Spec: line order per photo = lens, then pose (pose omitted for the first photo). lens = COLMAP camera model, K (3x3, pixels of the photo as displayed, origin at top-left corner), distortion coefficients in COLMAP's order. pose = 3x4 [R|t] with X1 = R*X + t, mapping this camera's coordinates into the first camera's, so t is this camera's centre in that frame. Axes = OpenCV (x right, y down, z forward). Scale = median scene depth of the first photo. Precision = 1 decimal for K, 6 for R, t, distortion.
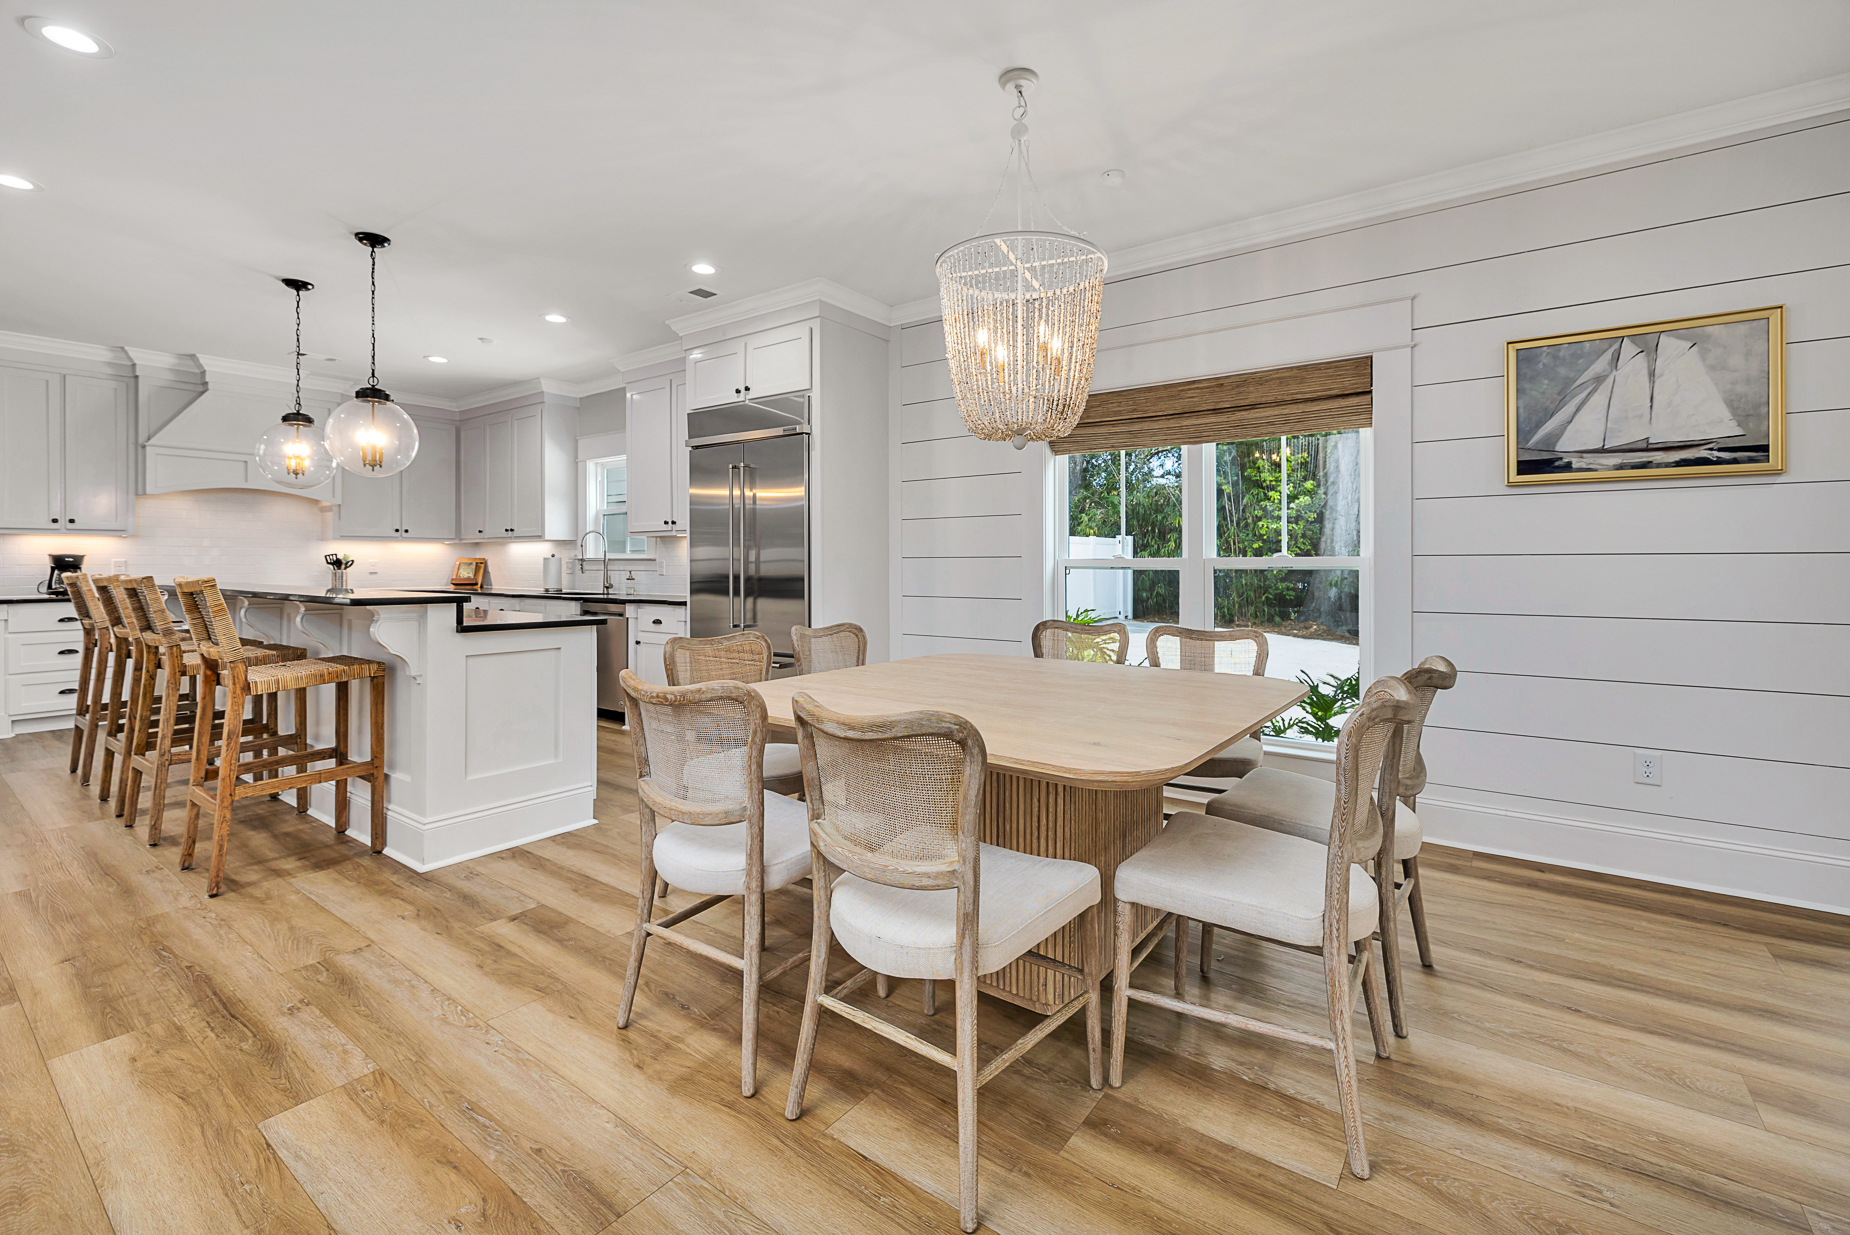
lens RADIAL K [[799.5, 0, 920.8], [0, 799.5, 561.0], [0, 0, 1]] dist [-0.000524, 0.000444]
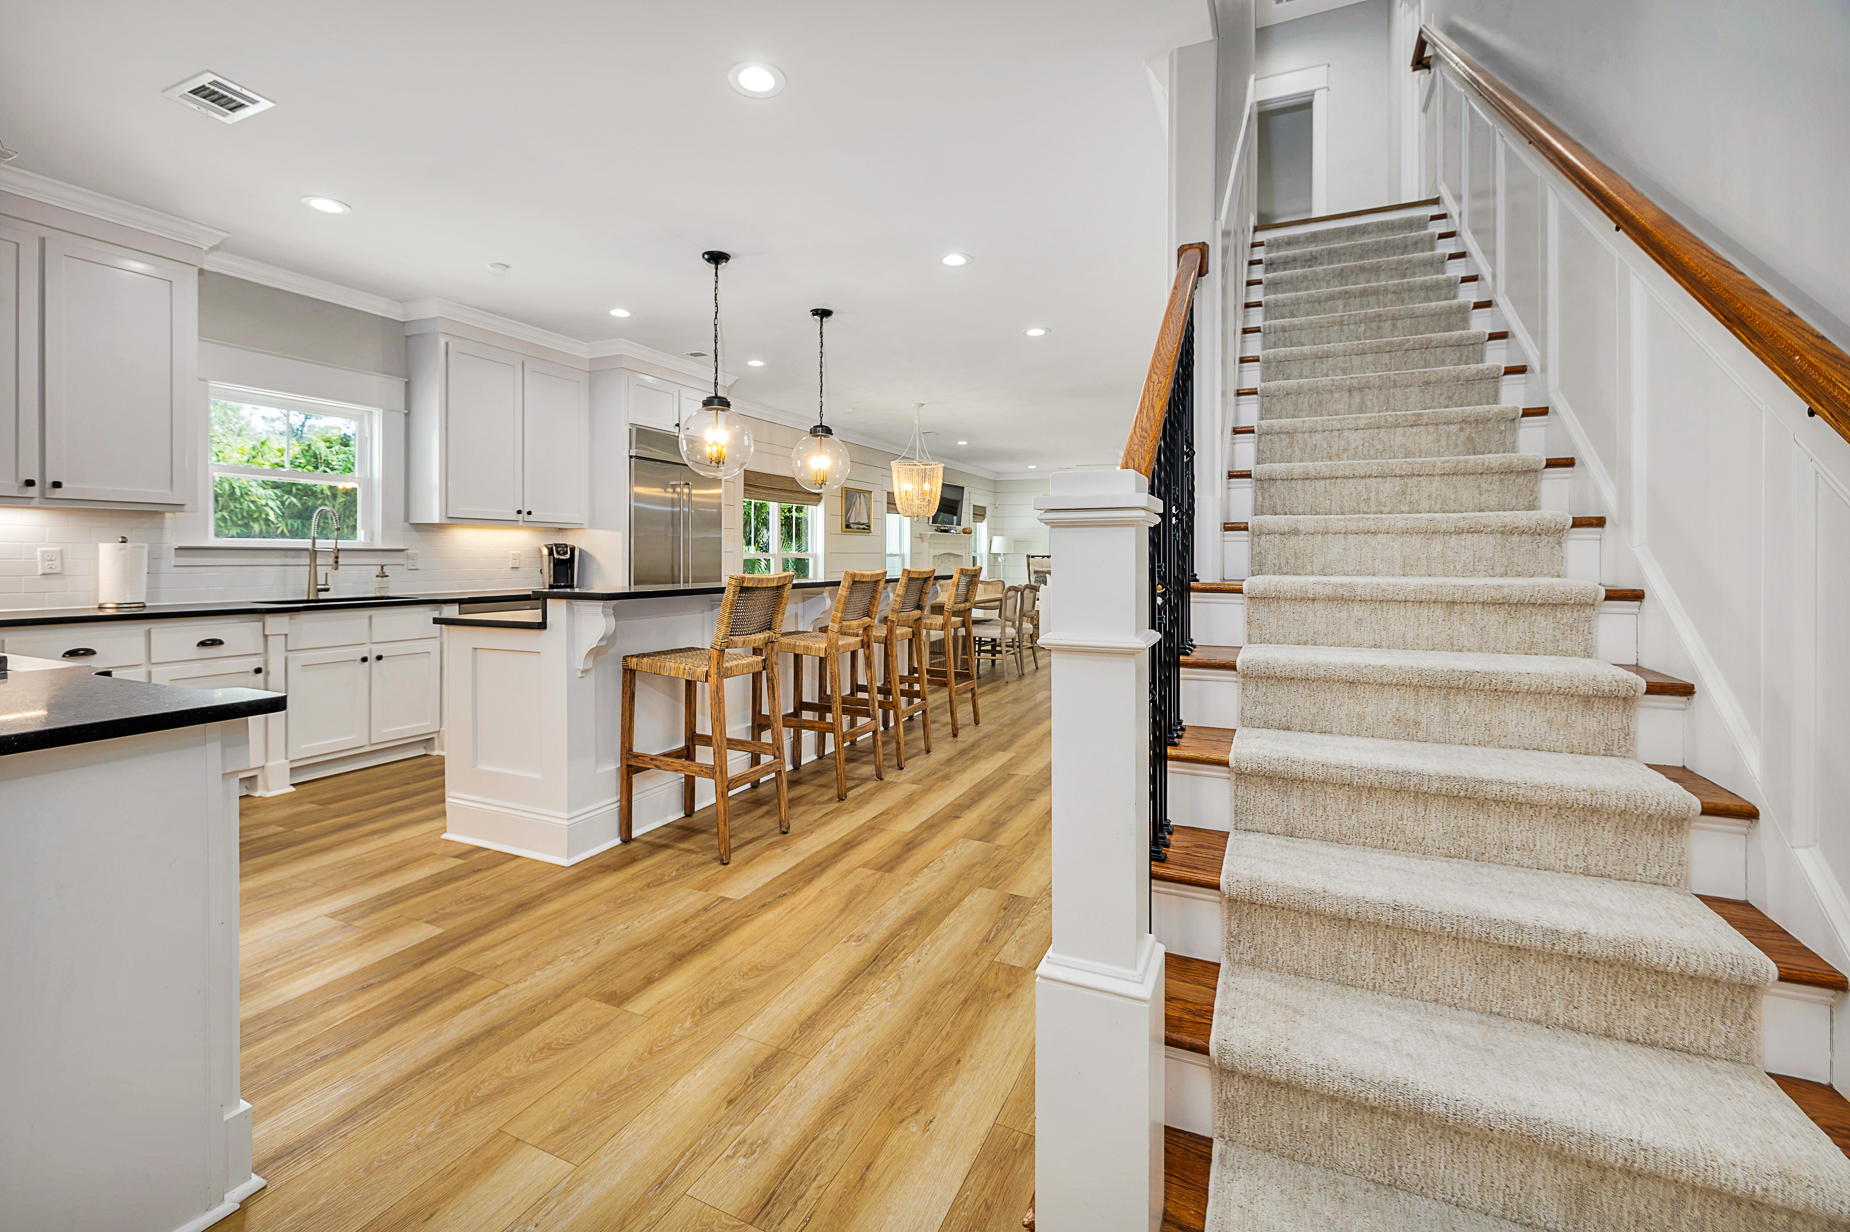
lens RADIAL K [[795.1, 0, 919.1], [0, 795.1, 550.6], [0, 0, 1]] dist [-0.000040, 0.000291]
pose [[-0.210223, 0.004716, 0.977642, -1.807735], [-0.006599, 0.999959, -0.006243, -0.000757], [-0.977631, -0.007764, -0.210184, 1.008902]]
